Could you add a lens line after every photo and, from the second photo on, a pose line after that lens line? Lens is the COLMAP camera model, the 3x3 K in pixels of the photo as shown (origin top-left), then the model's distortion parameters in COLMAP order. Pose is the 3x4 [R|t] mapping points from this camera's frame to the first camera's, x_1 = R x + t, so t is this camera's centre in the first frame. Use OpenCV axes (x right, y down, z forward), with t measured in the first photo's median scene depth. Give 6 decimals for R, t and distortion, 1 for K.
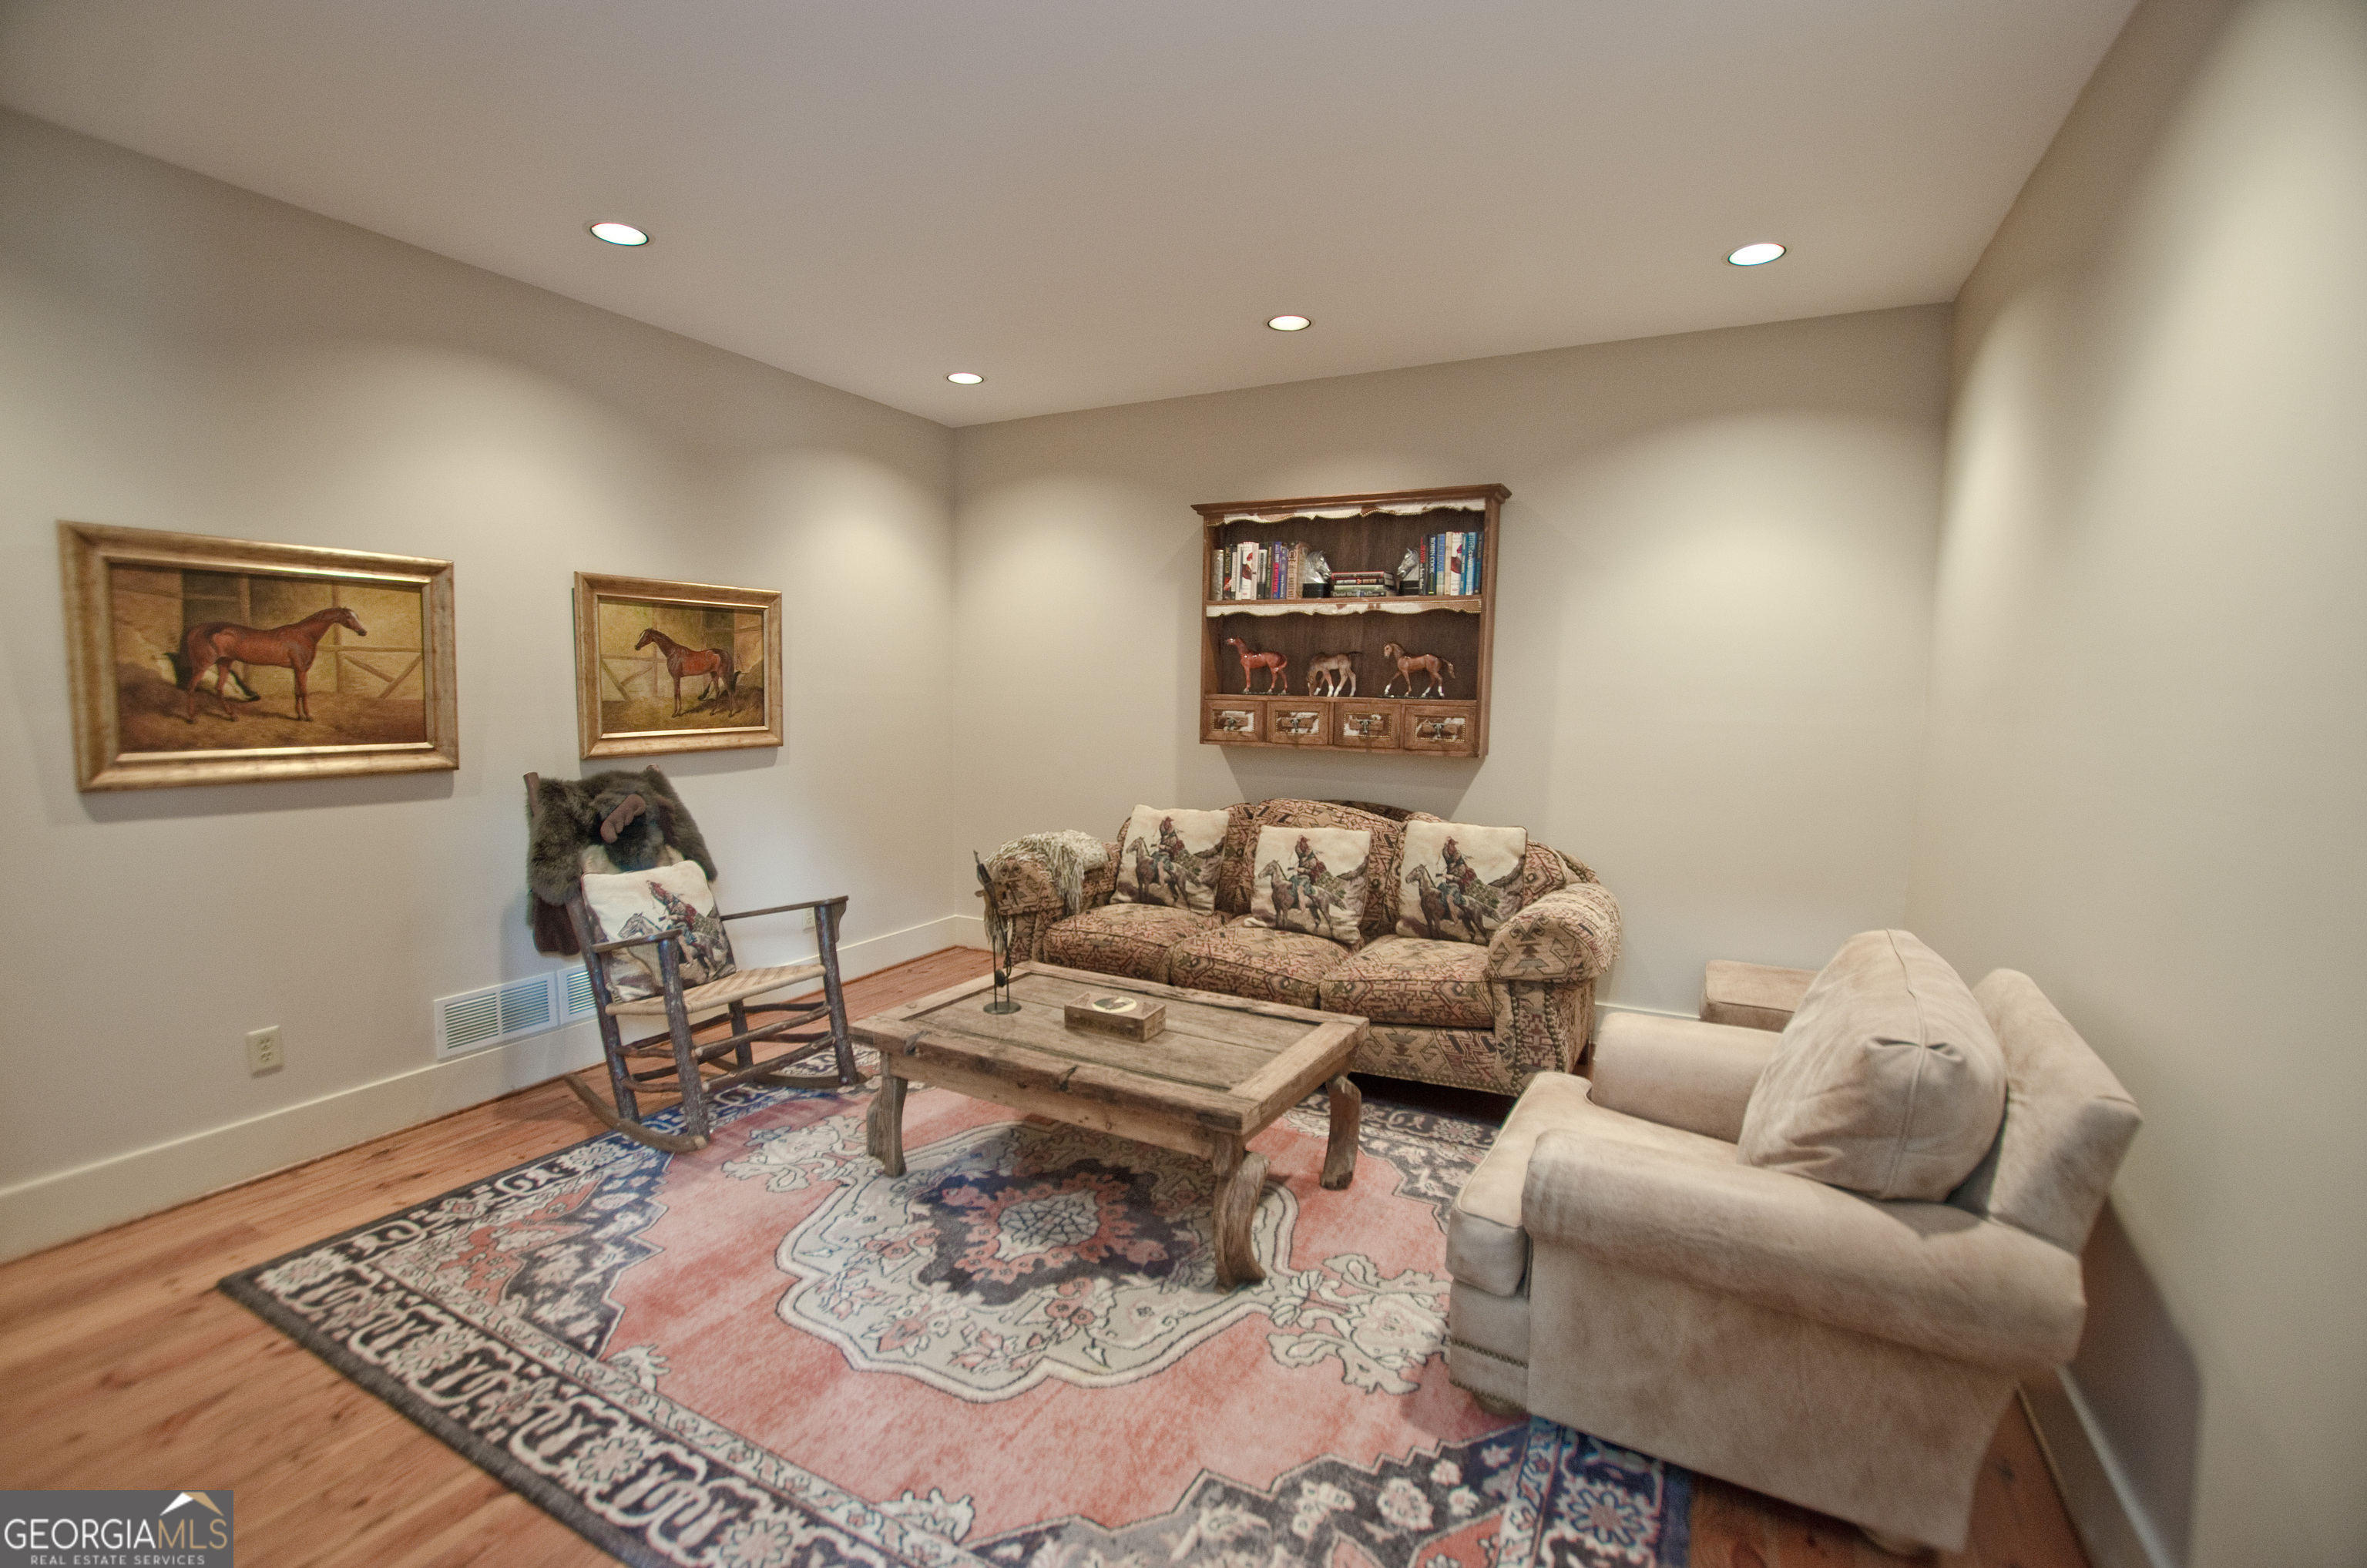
lens RADIAL K [[1037.1, 0, 1185.2], [0, 1037.1, 793.7], [0, 0, 1]] dist [-0.000458, -0.000093]
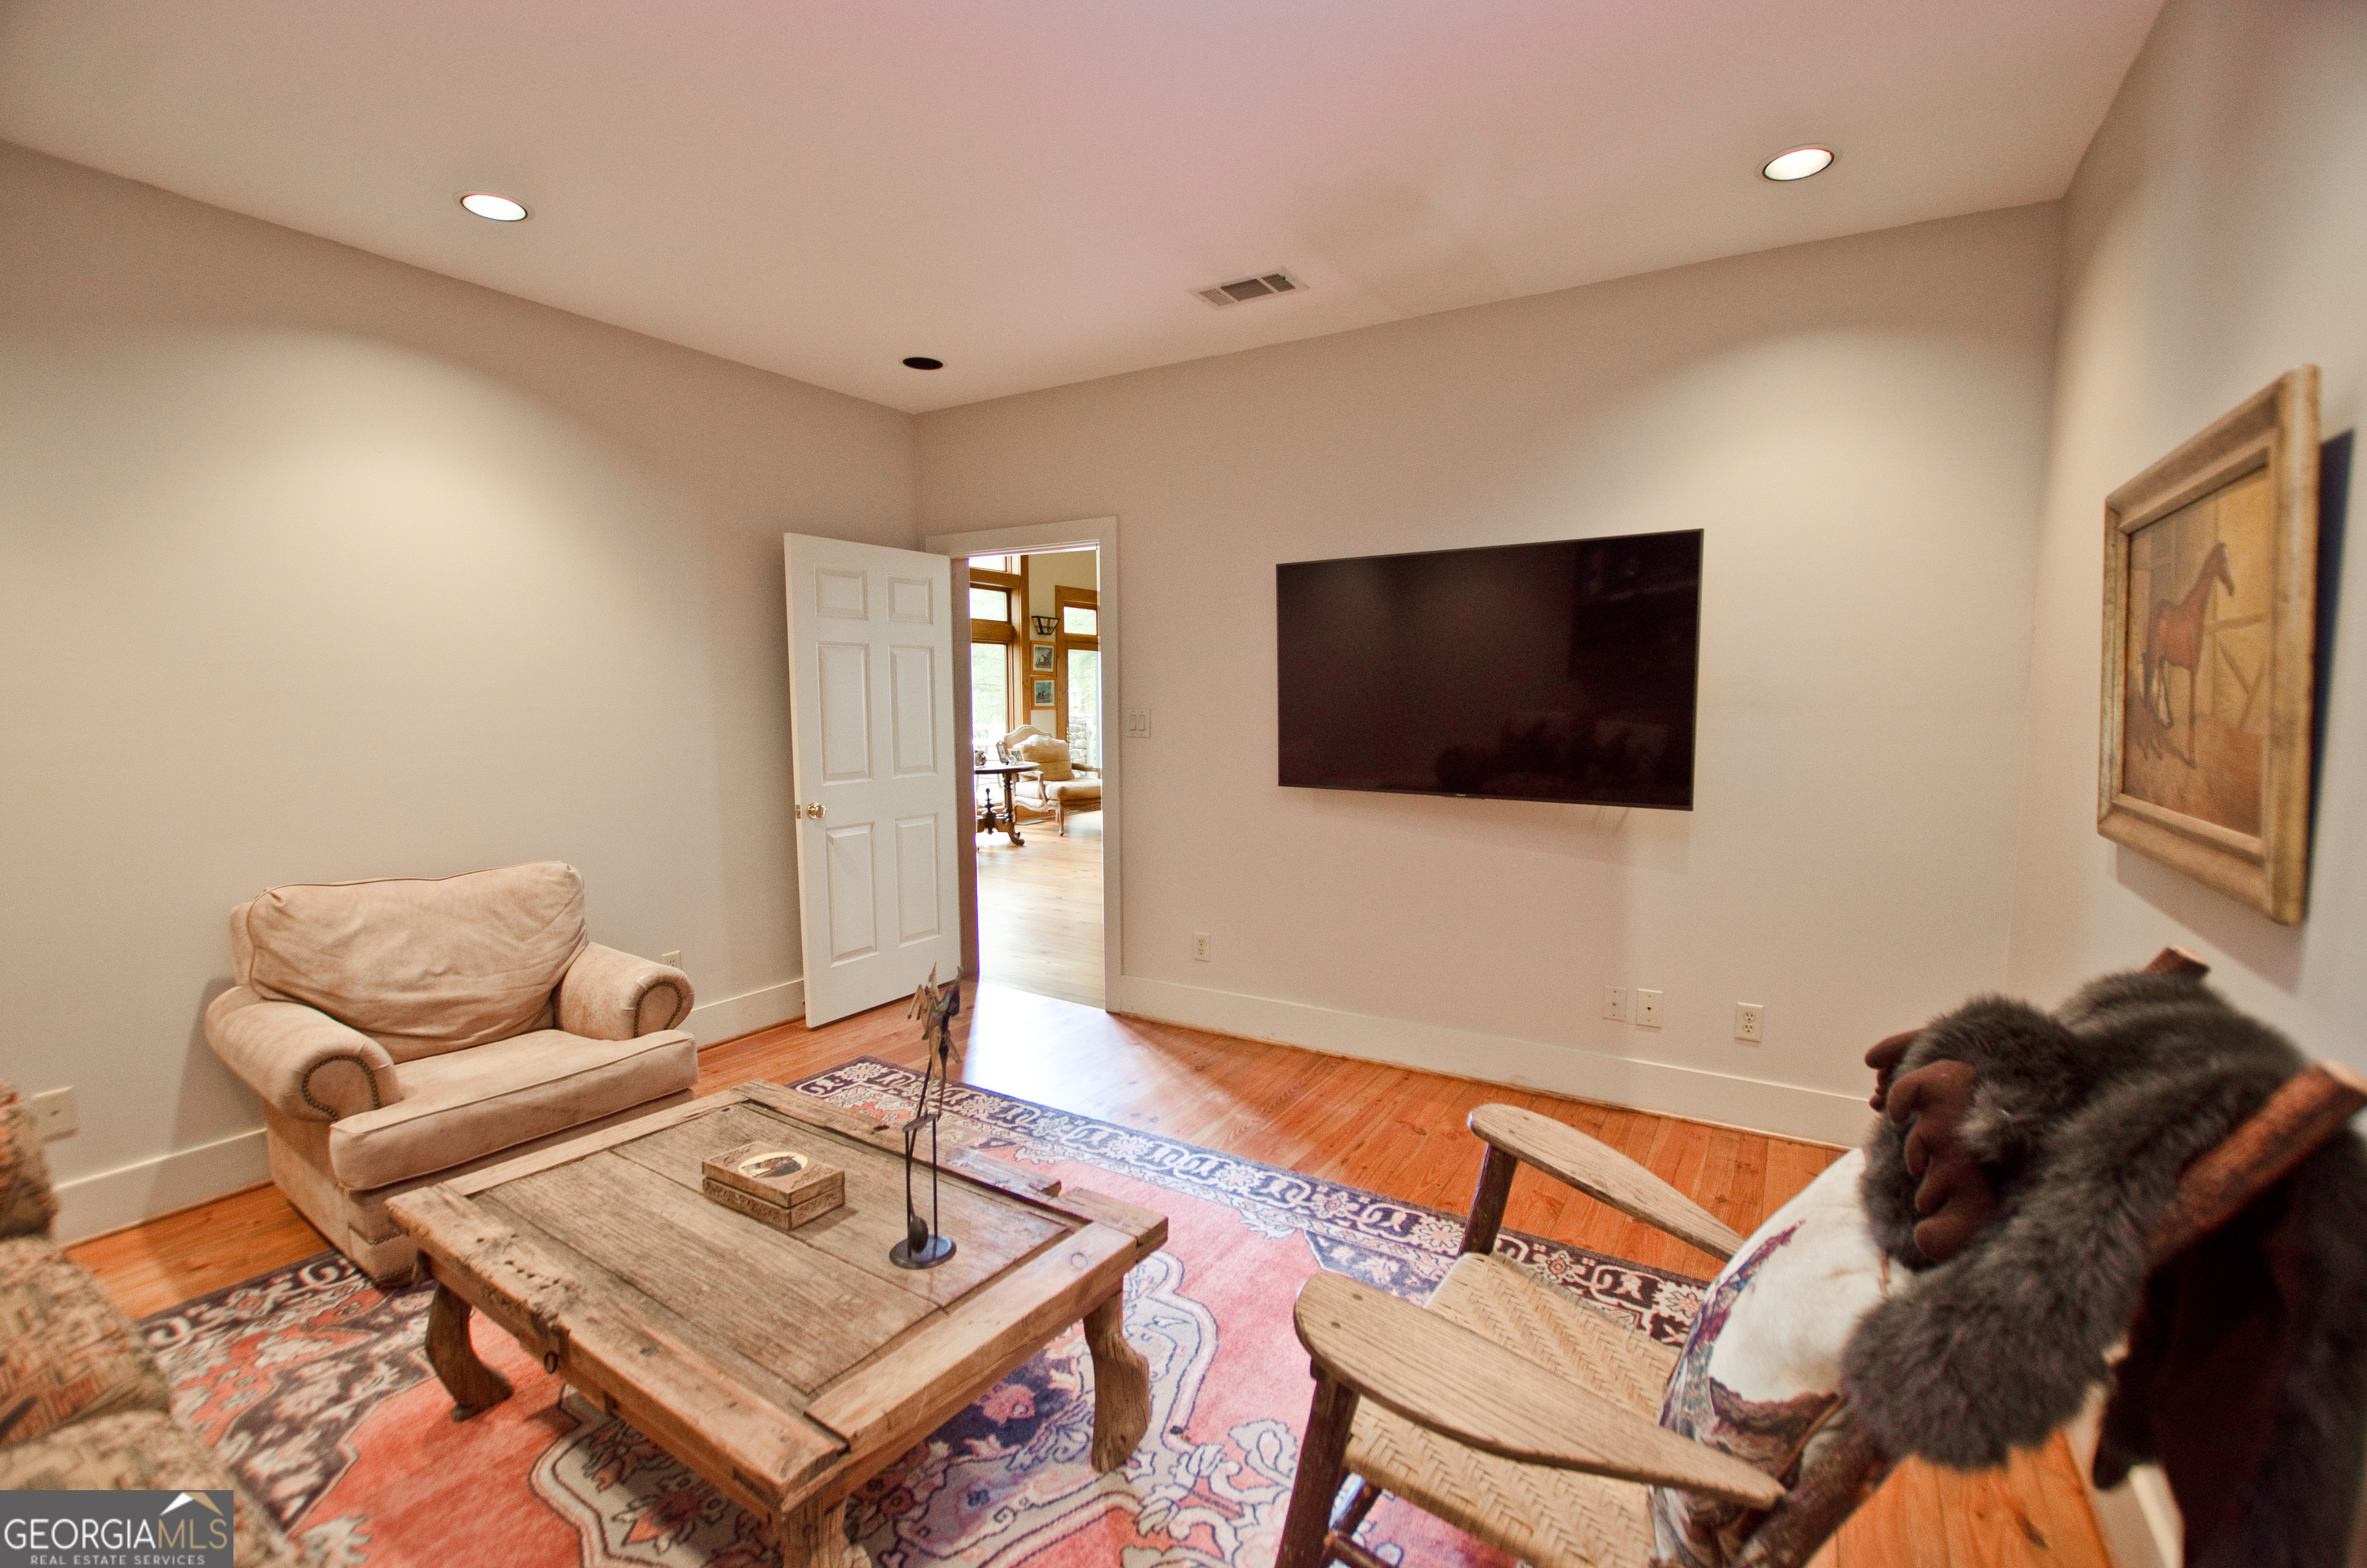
lens RADIAL K [[1037.1, 0, 1185.2], [0, 1037.1, 793.7], [0, 0, 1]] dist [-0.000458, -0.000093]
pose [[-0.997002, -0.005625, 0.077166, -0.459239], [0.009630, 0.980575, 0.195908, -0.194723], [-0.076769, 0.196064, -0.977581, 1.891030]]
